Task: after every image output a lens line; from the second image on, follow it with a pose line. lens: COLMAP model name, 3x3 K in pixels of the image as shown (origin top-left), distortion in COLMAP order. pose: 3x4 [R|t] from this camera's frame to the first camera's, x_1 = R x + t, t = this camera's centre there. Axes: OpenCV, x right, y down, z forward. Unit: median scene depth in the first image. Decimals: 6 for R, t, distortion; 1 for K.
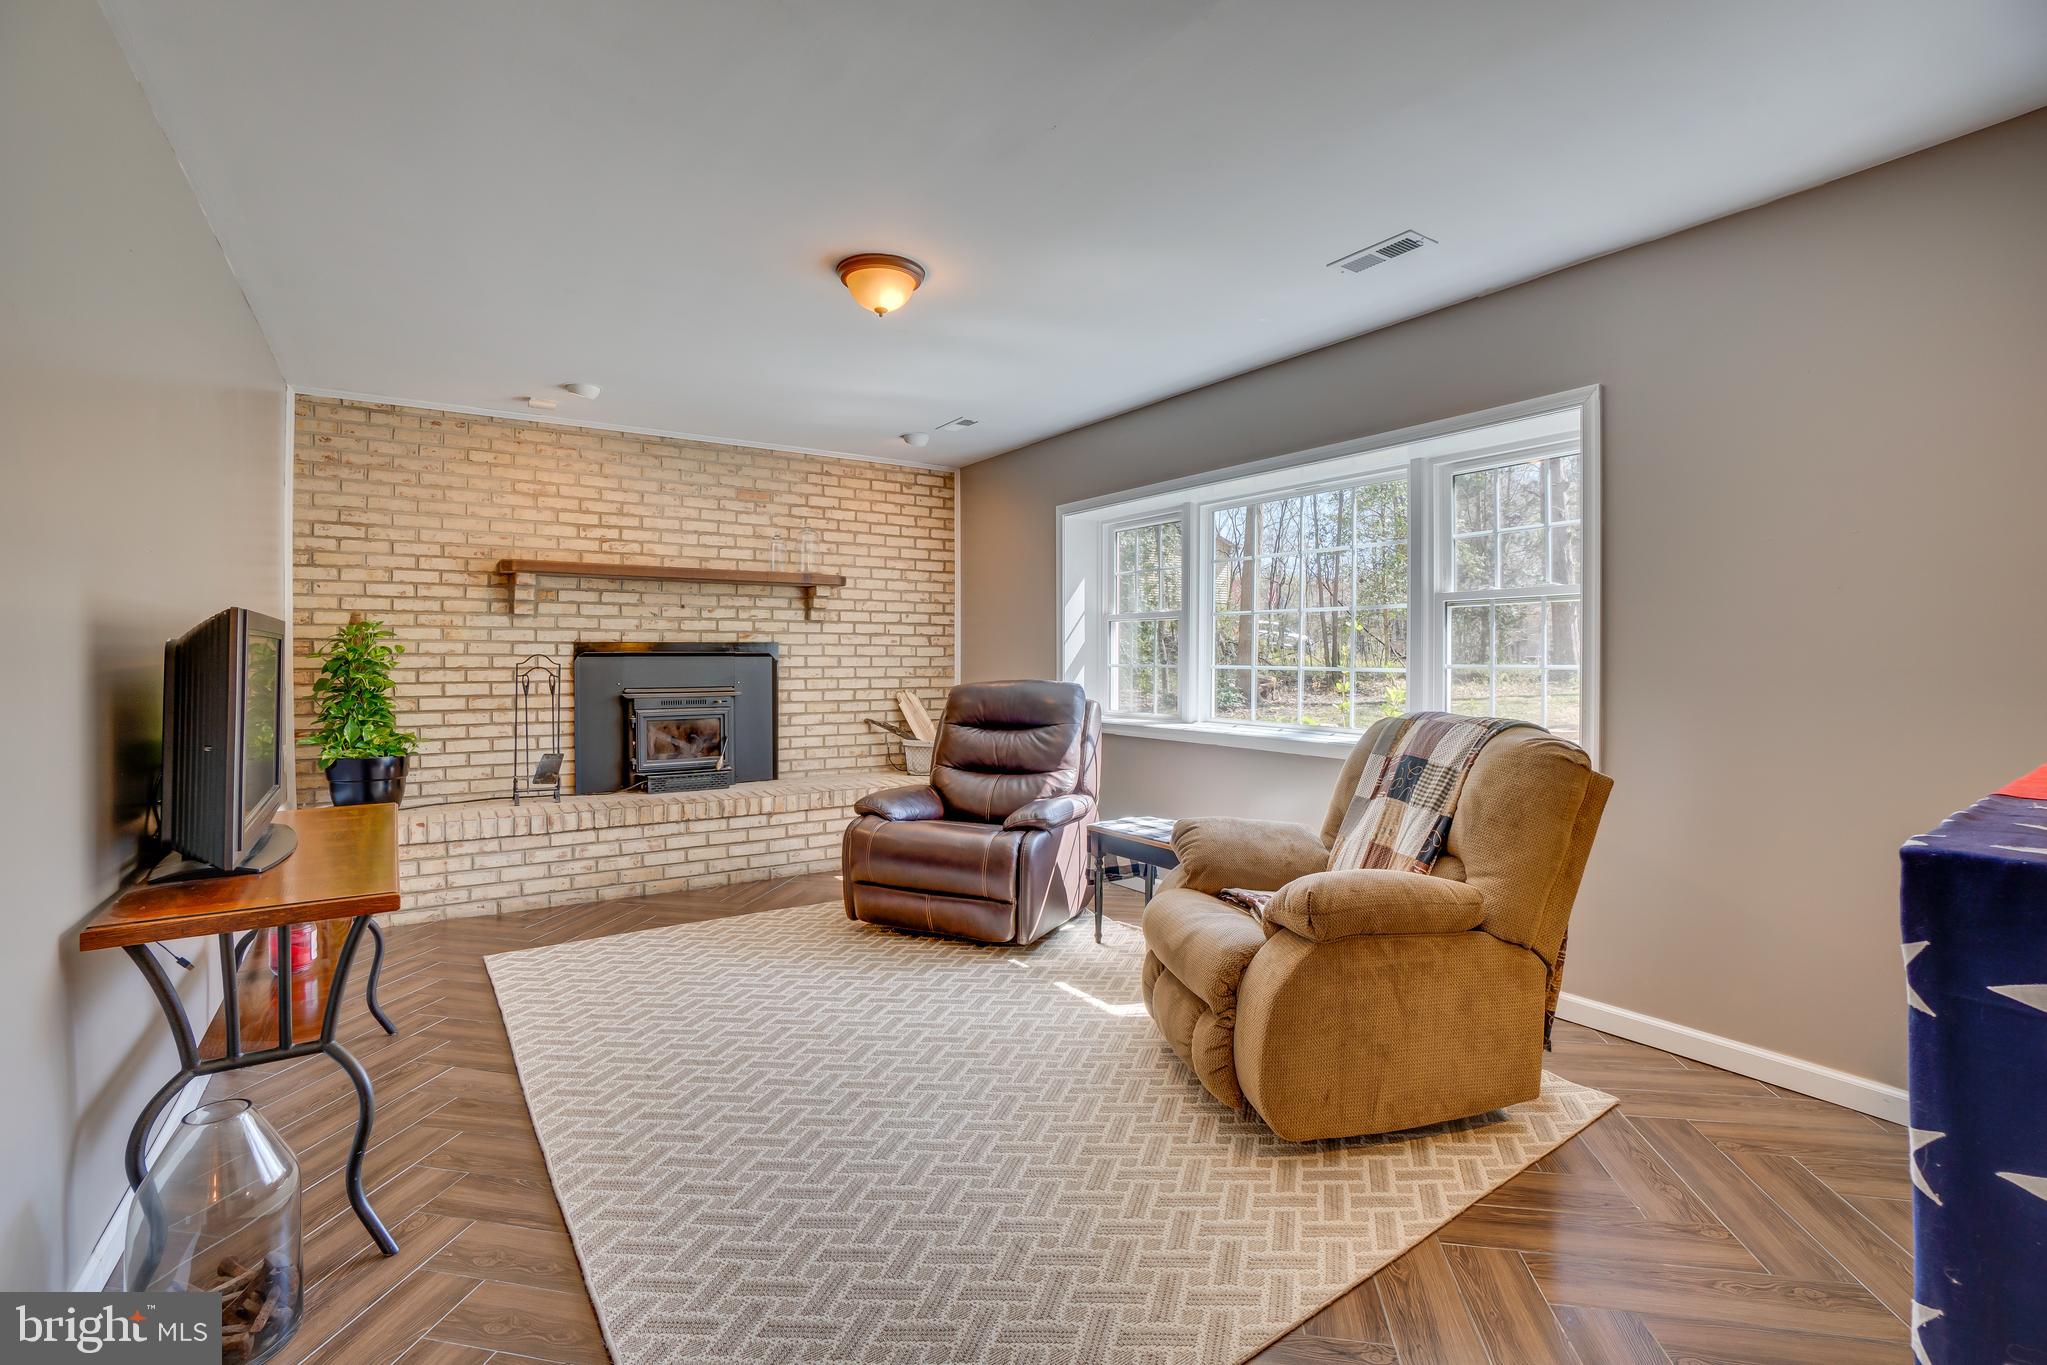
lens RADIAL K [[904.5, 0, 1017.5], [0, 904.5, 650.1], [0, 0, 1]] dist [-0.001024, 0.000127]
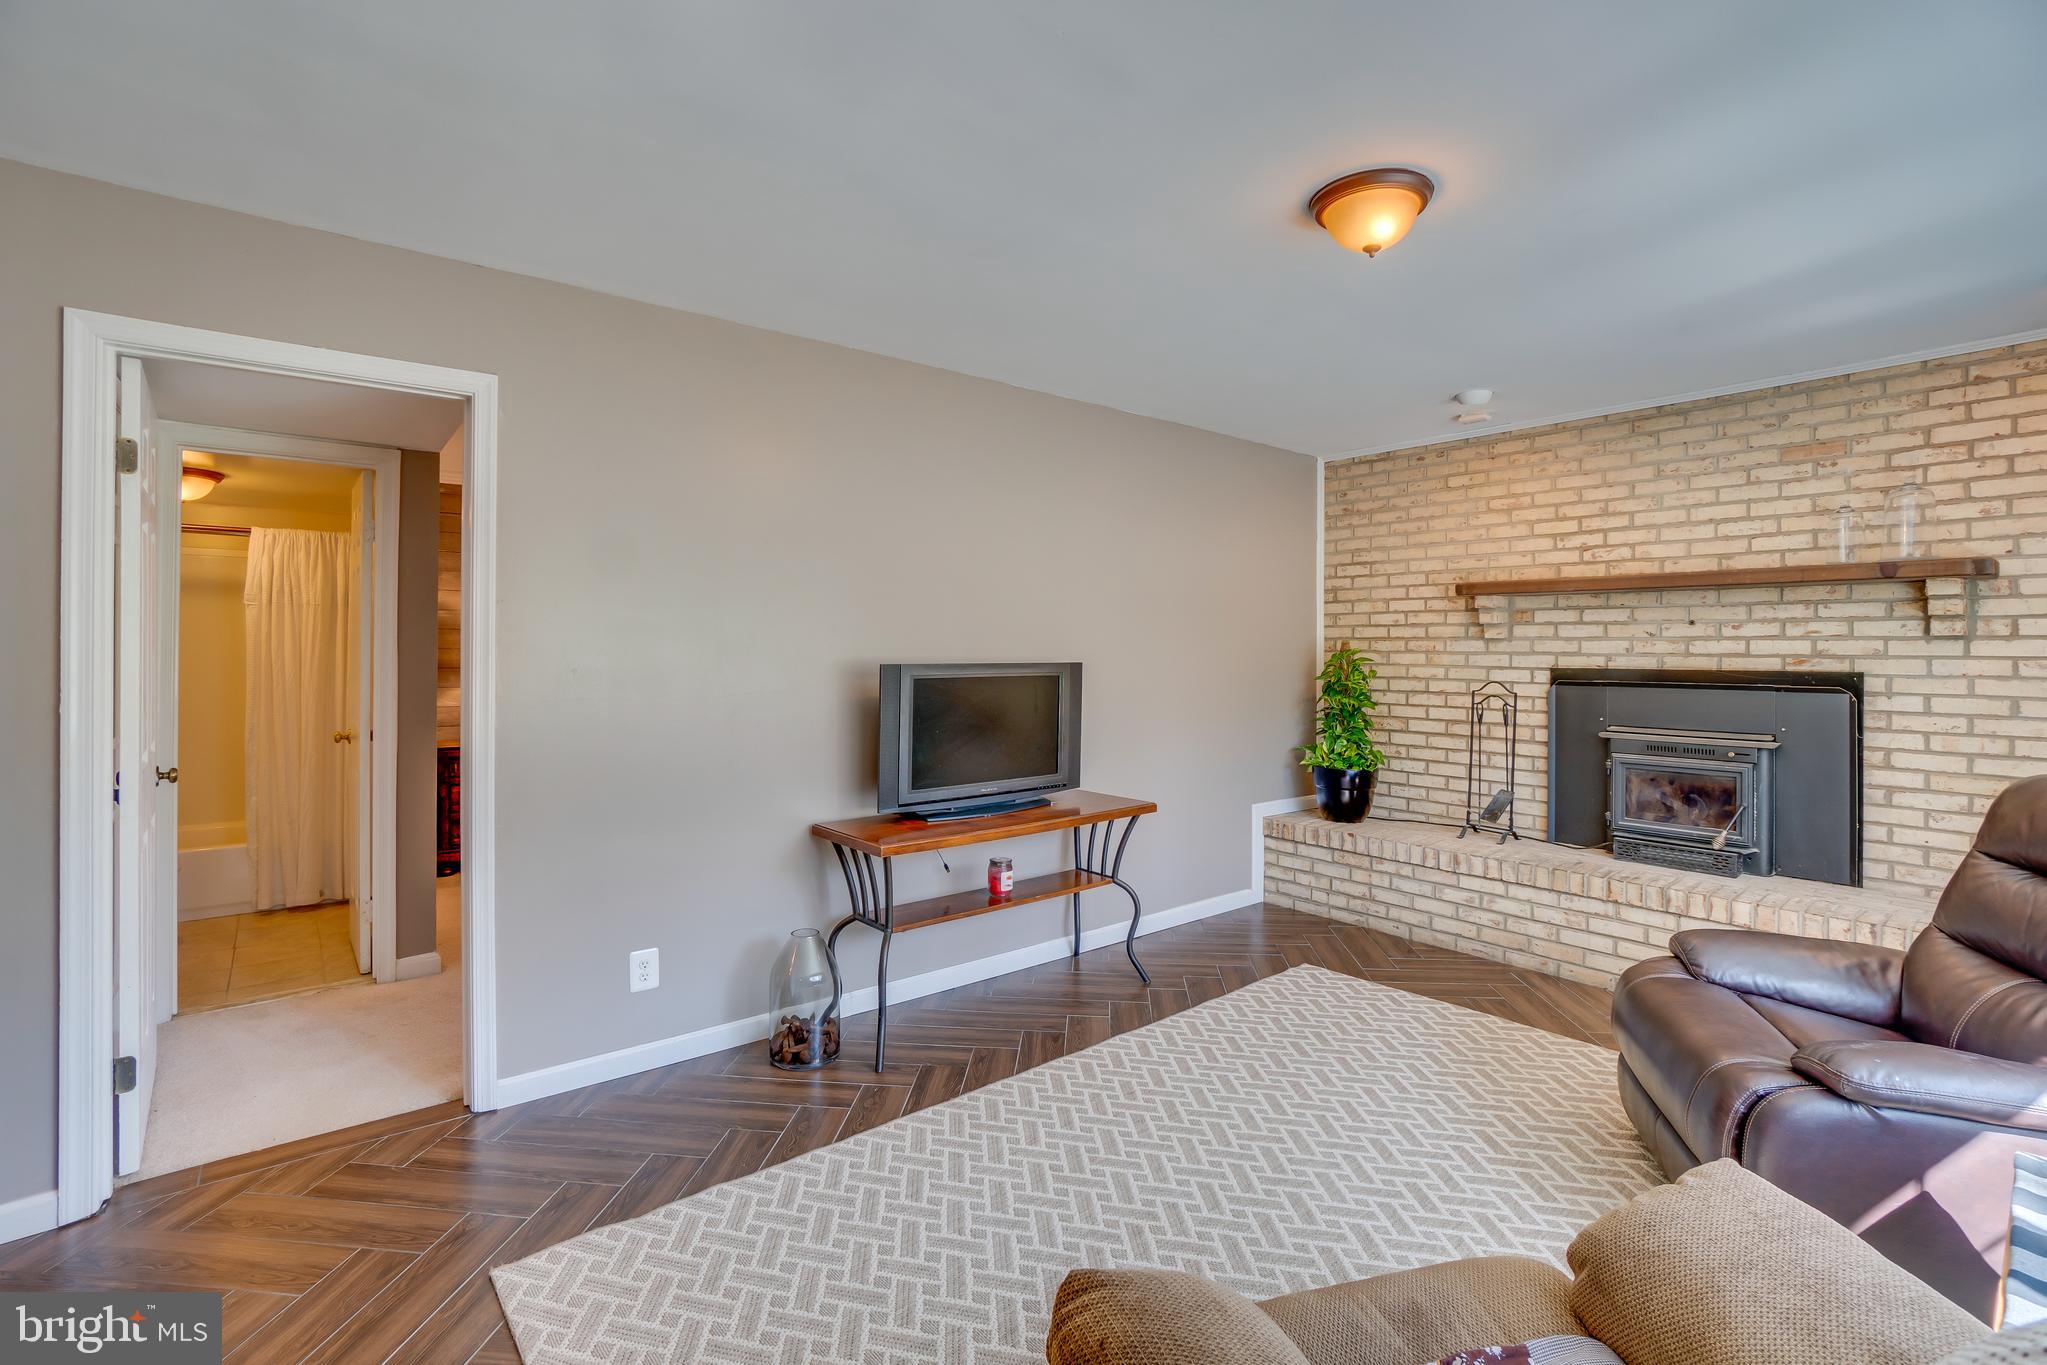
lens RADIAL K [[904.5, 0, 1017.5], [0, 904.5, 650.1], [0, 0, 1]] dist [-0.001024, 0.000127]
pose [[0.169184, -0.003026, -0.985580, 0.292486], [-0.006036, 0.999973, -0.004106, -0.019881], [0.985566, 0.006643, 0.169161, 0.338422]]
